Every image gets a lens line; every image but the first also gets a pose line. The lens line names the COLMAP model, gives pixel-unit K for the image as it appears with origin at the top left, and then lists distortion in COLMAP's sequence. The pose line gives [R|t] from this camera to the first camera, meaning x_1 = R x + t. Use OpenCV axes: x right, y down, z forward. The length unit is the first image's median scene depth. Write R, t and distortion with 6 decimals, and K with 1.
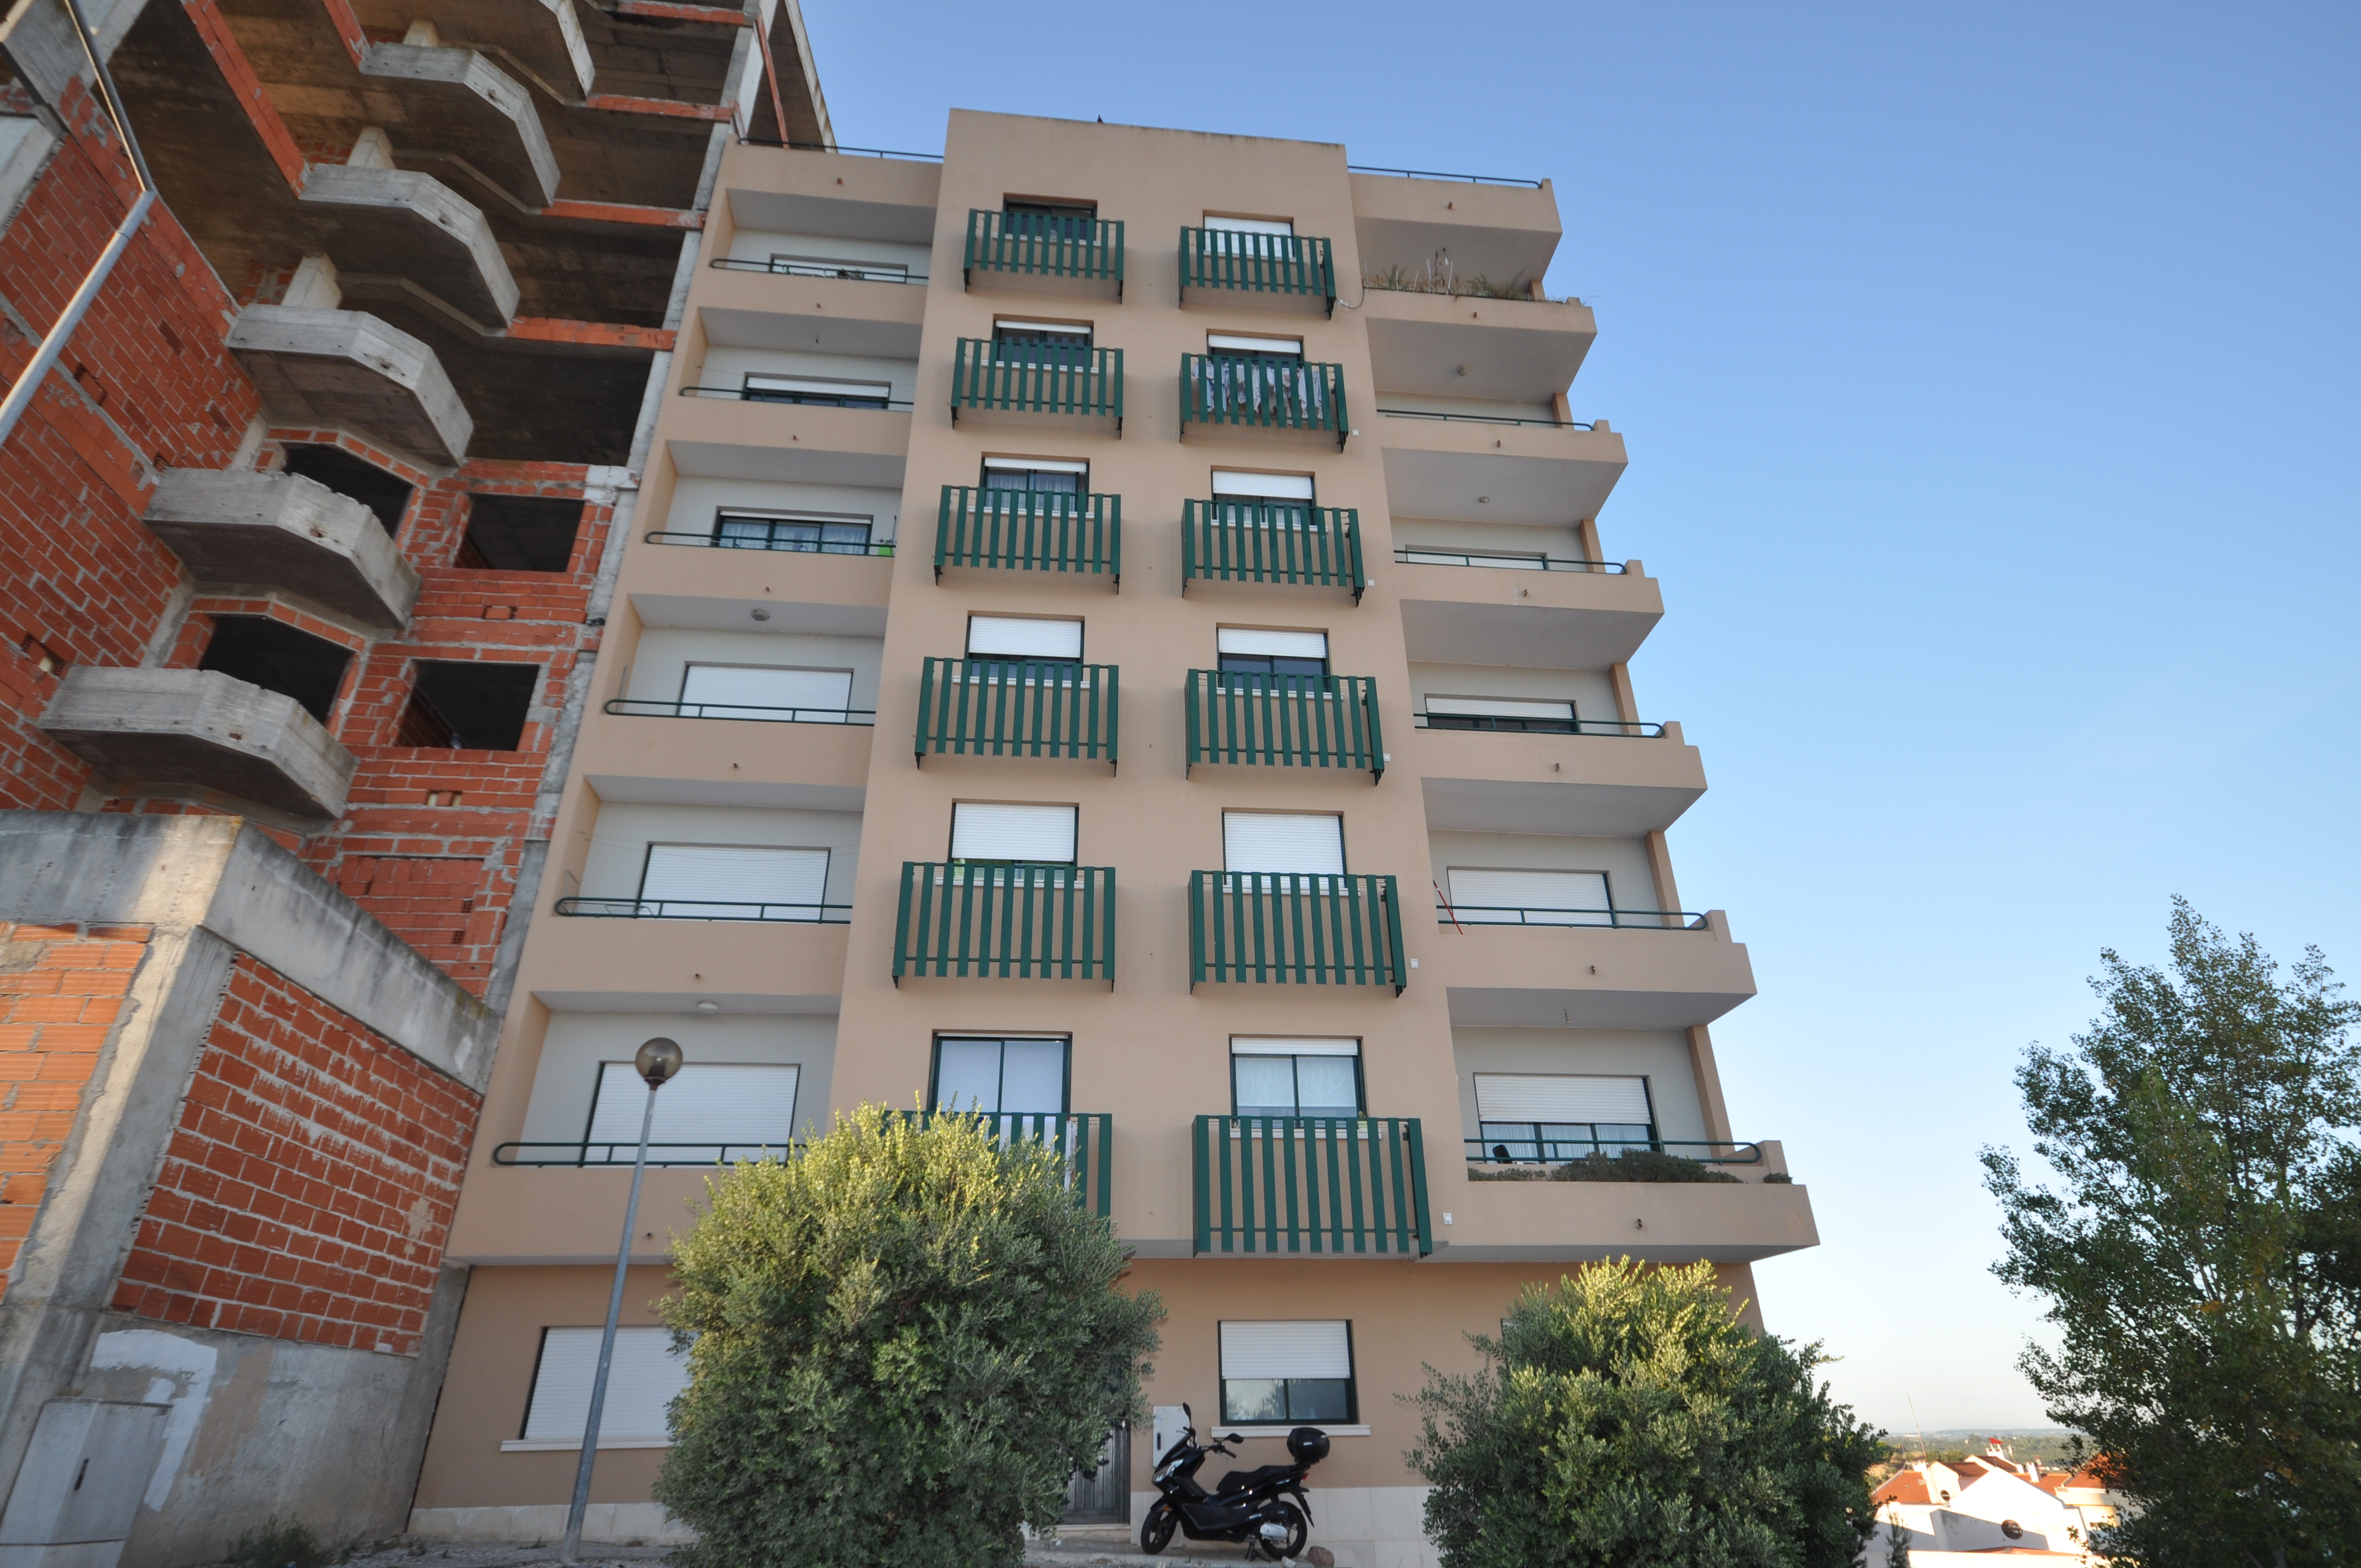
lens RADIAL K [[1215.7, 0, 1179.6], [0, 1215.7, 802.4], [0, 0, 1]] dist [0.025982, -0.012524]
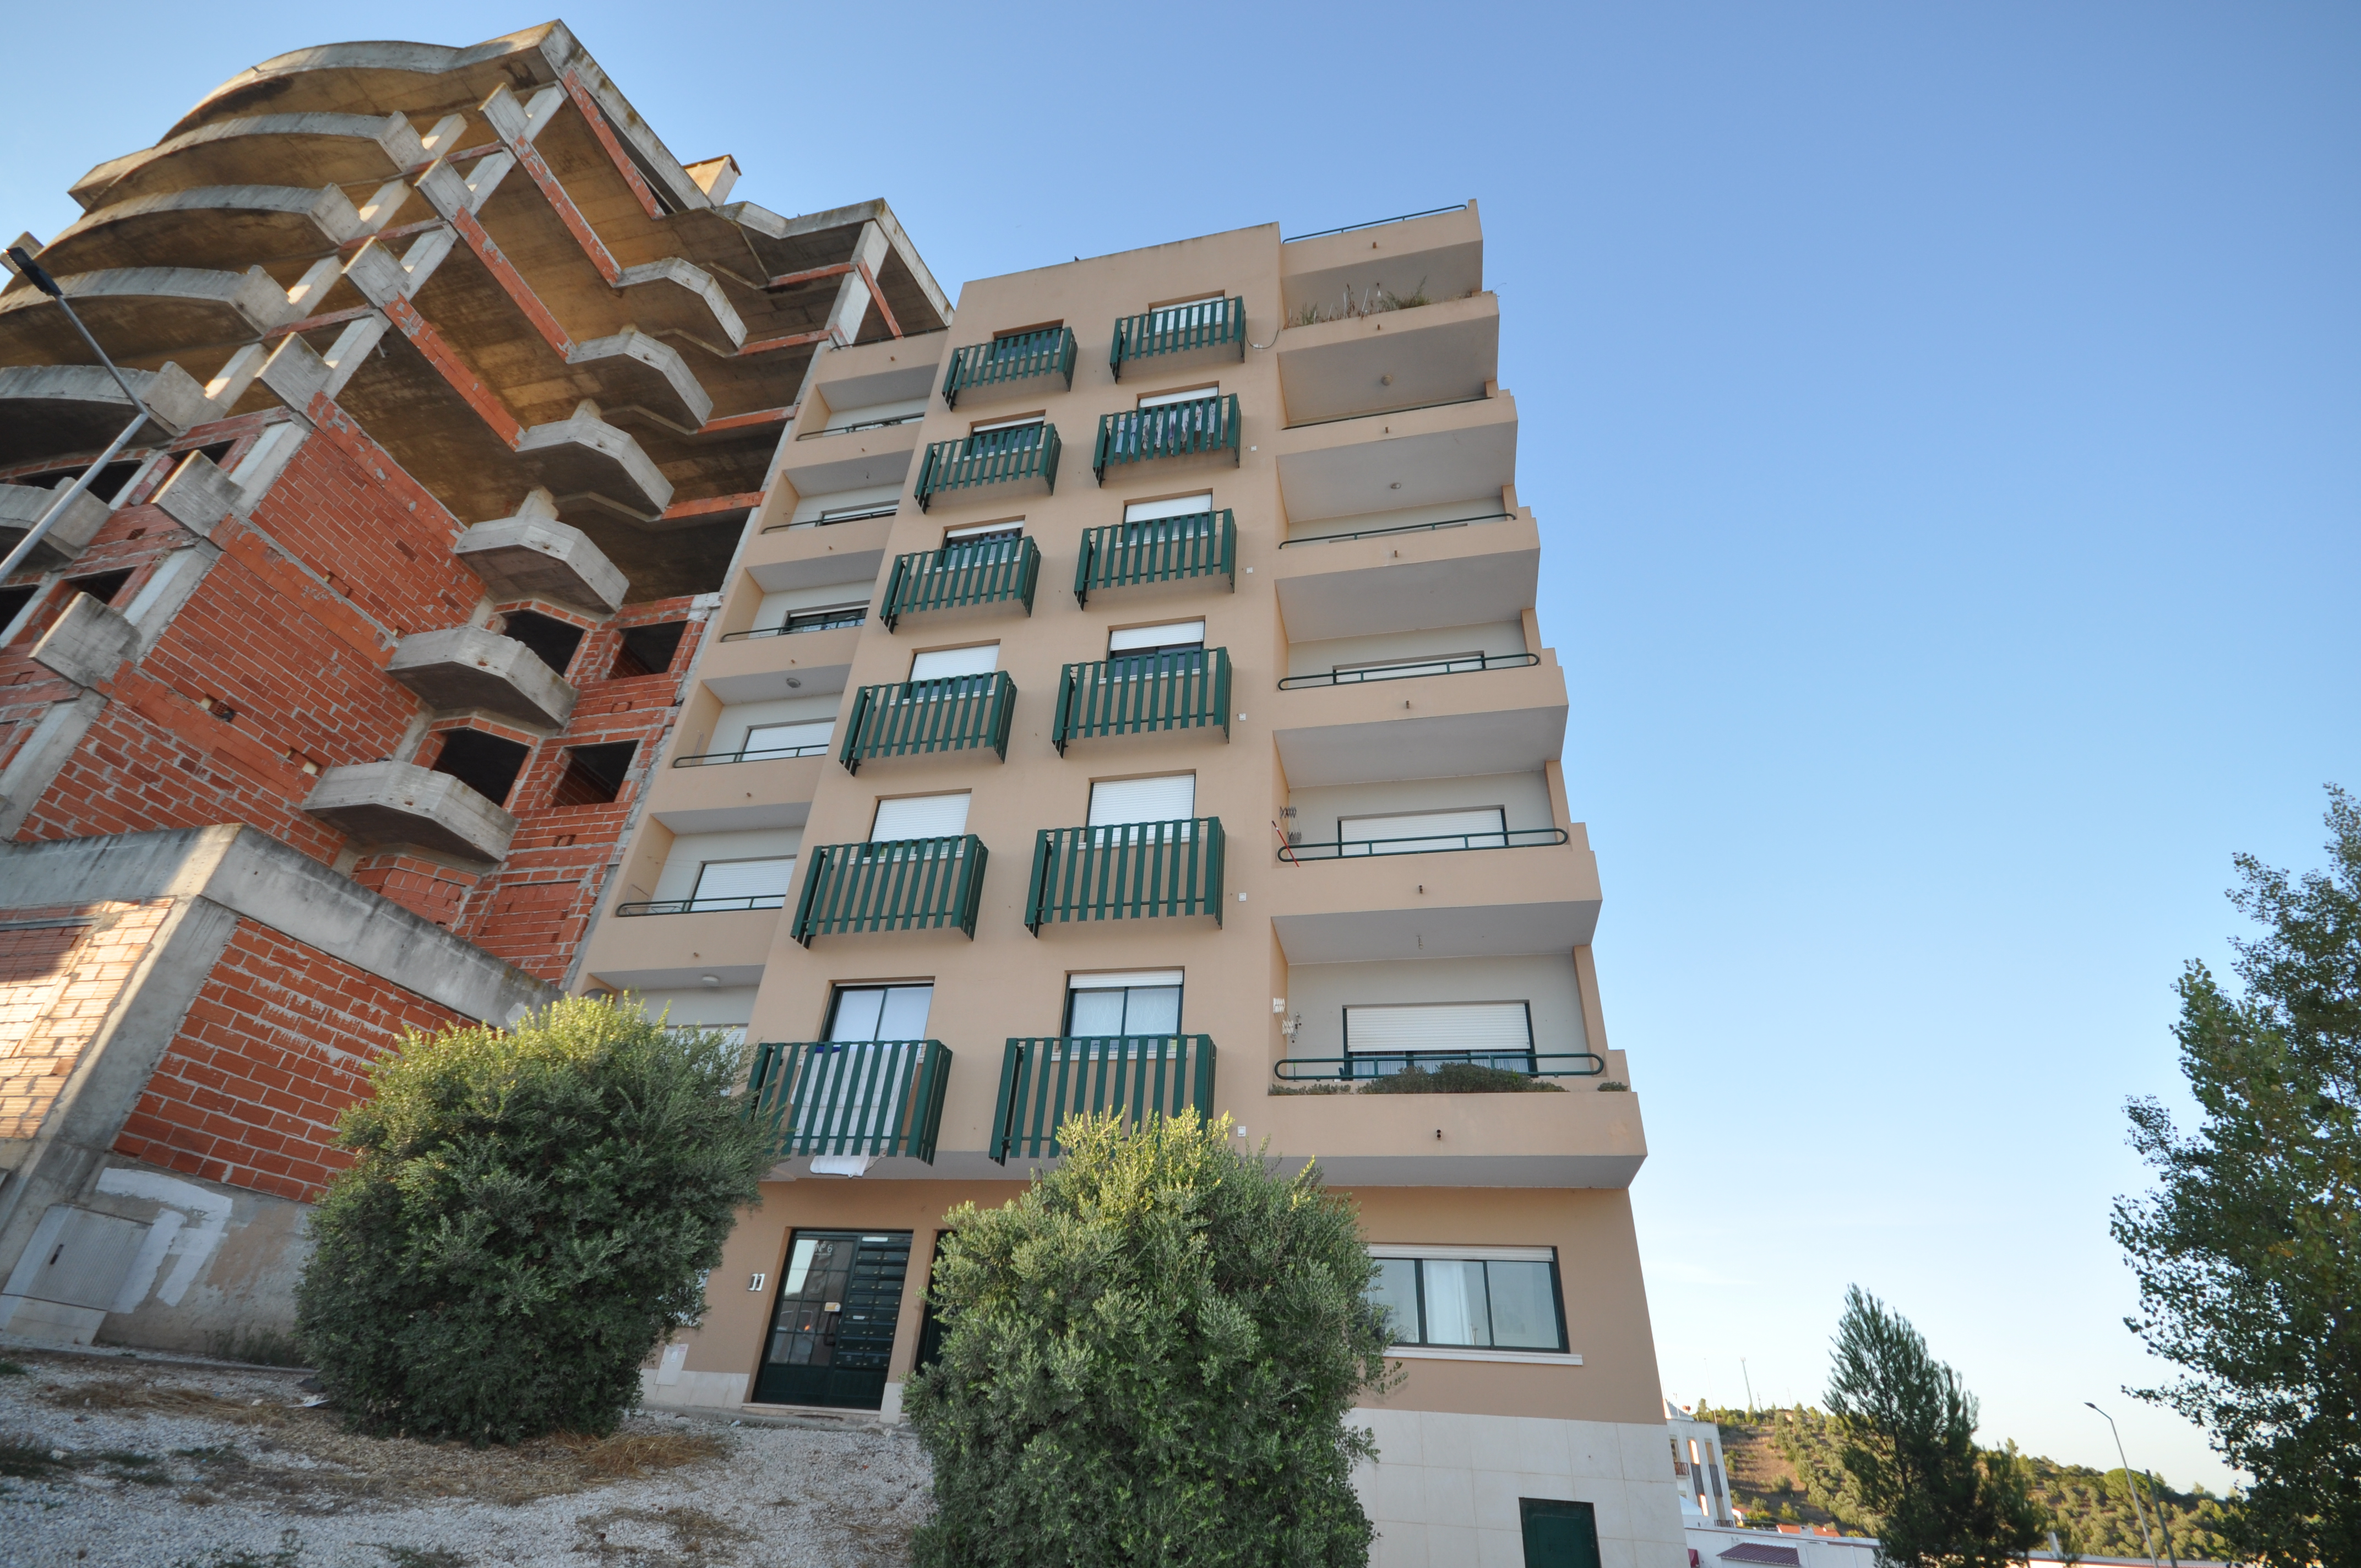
lens RADIAL K [[1031.0, 0, 1183.9], [0, 1031.0, 804.7], [0, 0, 1]] dist [0.014197, -0.016127]
pose [[0.944477, -0.114066, -0.308144, 0.435551], [0.088789, 0.991520, -0.094888, 0.135067], [0.316354, 0.062260, 0.946596, 0.133313]]
